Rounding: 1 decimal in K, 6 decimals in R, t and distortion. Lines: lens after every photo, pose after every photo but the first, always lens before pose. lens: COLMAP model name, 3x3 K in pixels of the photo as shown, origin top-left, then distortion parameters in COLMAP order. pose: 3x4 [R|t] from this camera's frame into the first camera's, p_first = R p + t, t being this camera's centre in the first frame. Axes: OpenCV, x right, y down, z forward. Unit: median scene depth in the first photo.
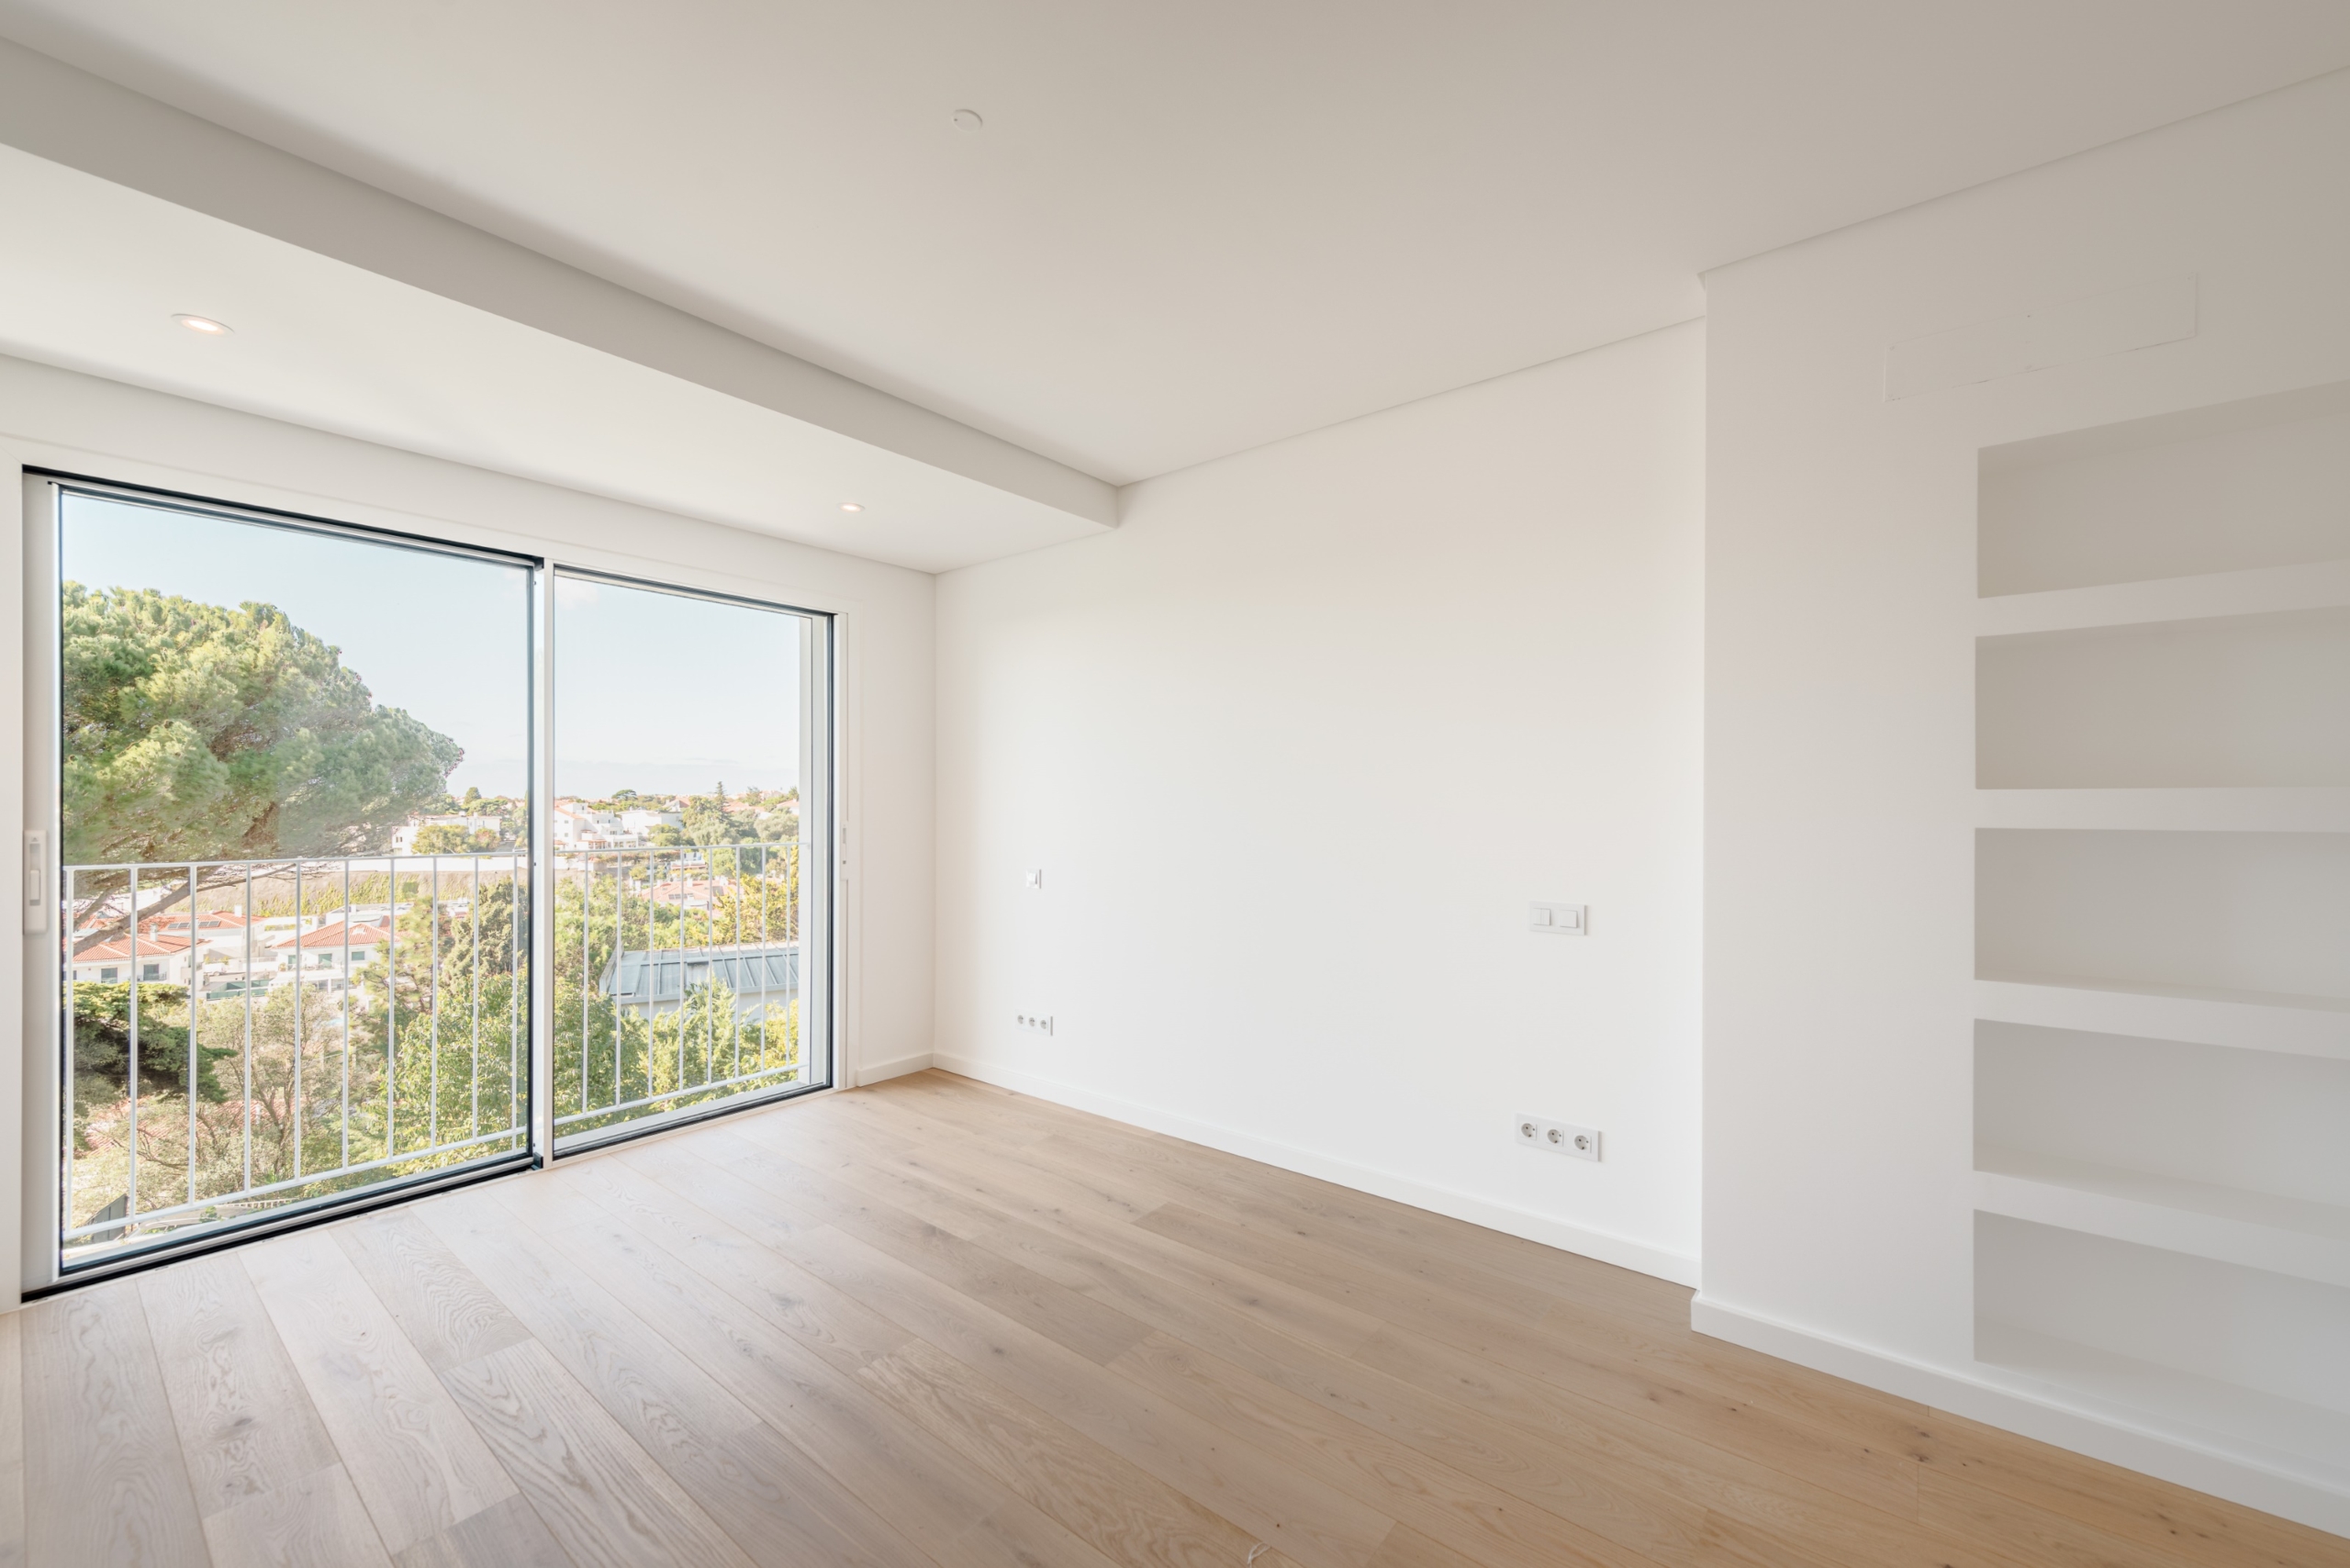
lens RADIAL K [[936.7, 0, 1174.7], [0, 936.7, 804.4], [0, 0, 1]] dist [0.026792, -0.008983]
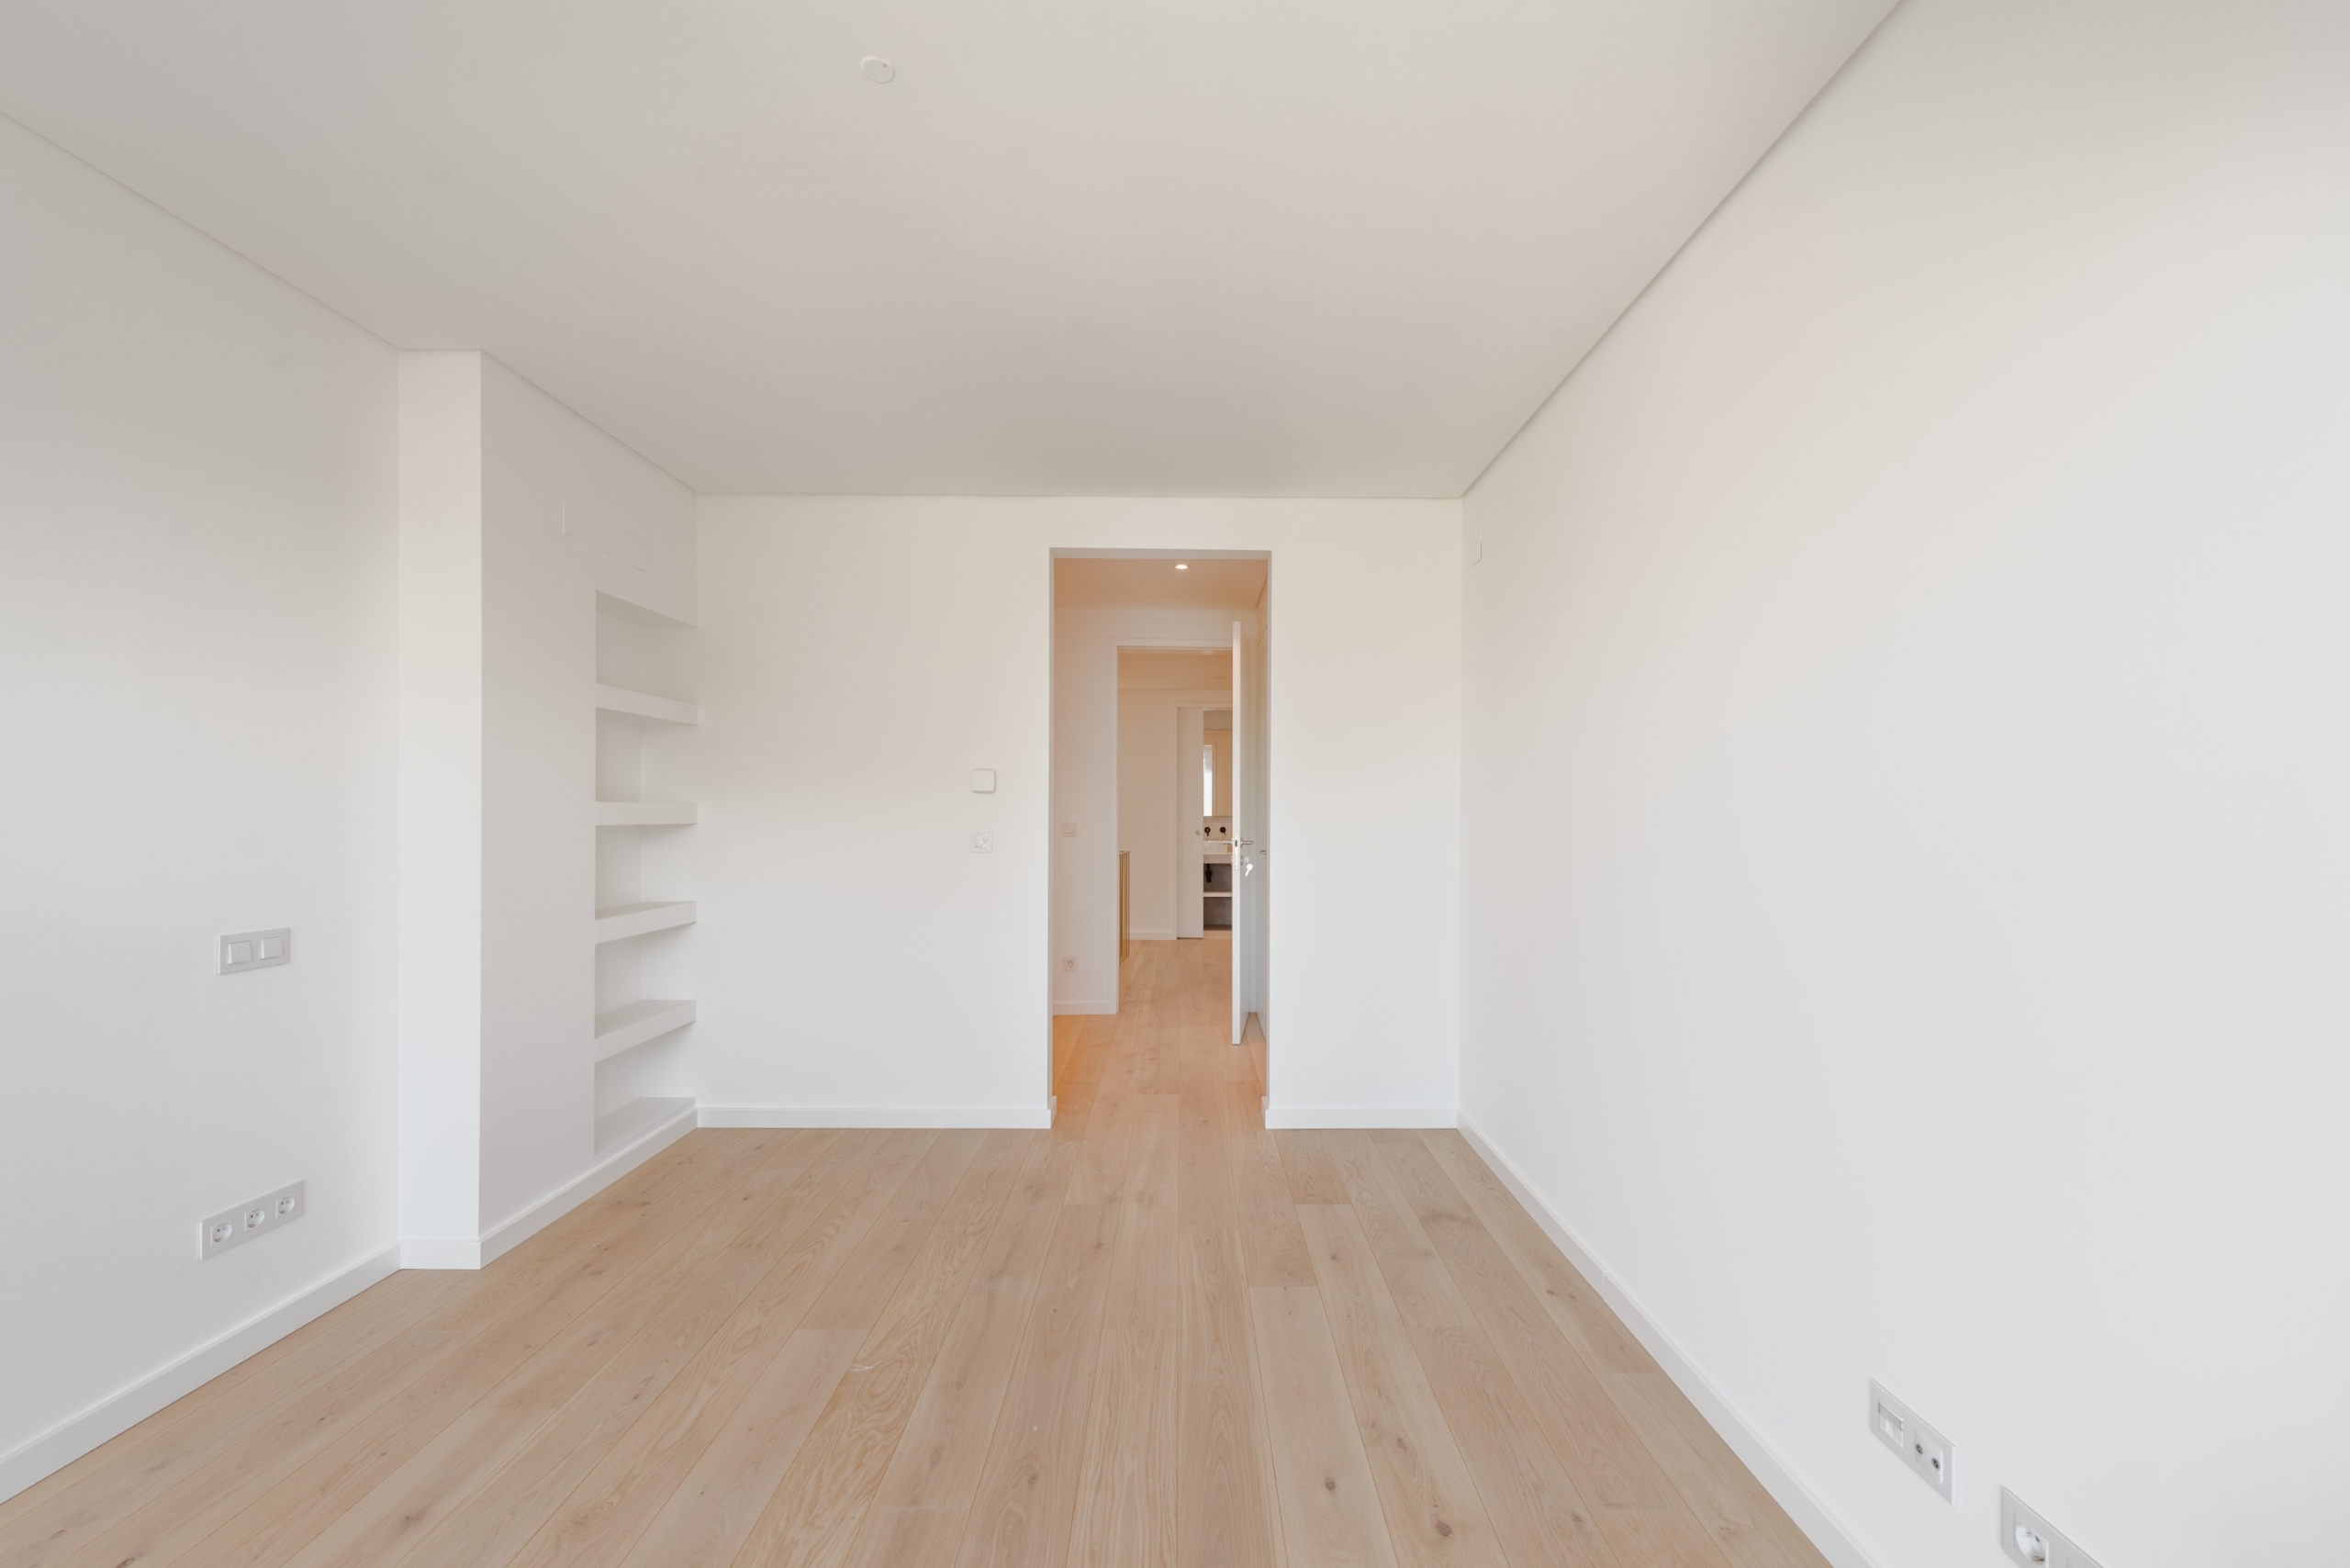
lens RADIAL K [[936.7, 0, 1174.7], [0, 936.7, 804.4], [0, 0, 1]] dist [0.026792, -0.008983]
pose [[-0.616088, -0.006220, 0.787652, -5.183309], [-0.002789, 0.999980, 0.005715, -0.115881], [-0.787672, 0.001324, -0.616093, 6.121560]]
